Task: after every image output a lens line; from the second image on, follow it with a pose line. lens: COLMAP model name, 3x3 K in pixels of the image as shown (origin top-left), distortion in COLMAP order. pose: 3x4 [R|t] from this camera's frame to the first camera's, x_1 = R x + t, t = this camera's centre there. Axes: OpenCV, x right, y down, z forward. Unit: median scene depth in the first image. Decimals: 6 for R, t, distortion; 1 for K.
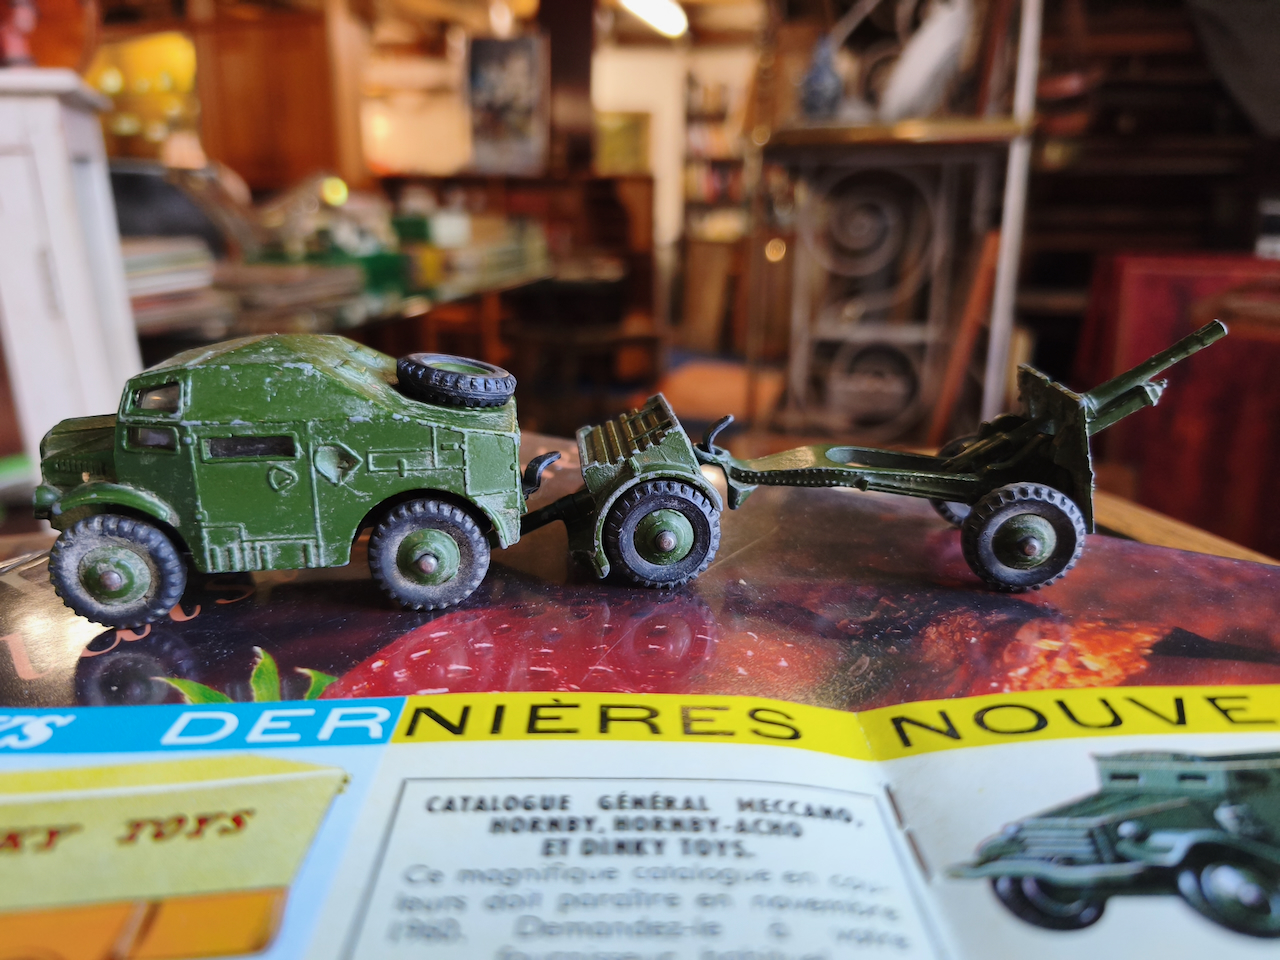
lens RADIAL K [[912.4, 0, 634.2], [0, 912.4, 478.5], [0, 0, 1]] dist [-0.004455, -0.031765]
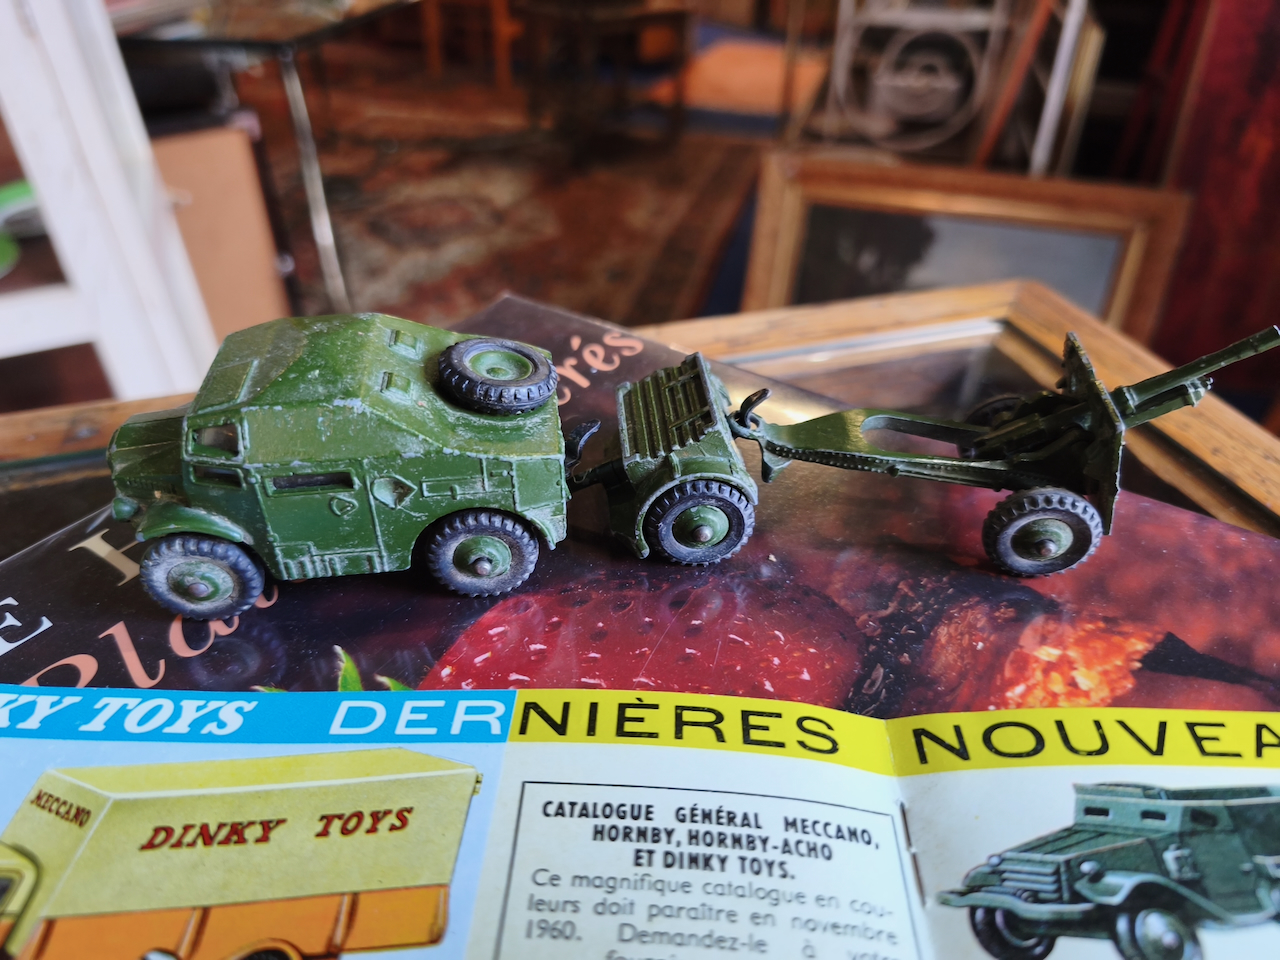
lens RADIAL K [[912.4, 0, 632.3], [0, 912.4, 479.9], [0, 0, 1]] dist [-0.004455, -0.031765]
pose [[0.999665, 0.010482, -0.023657, -0.024142], [-0.001868, 0.941127, 0.338049, -0.373419], [0.025807, -0.337892, 0.940831, 0.018161]]
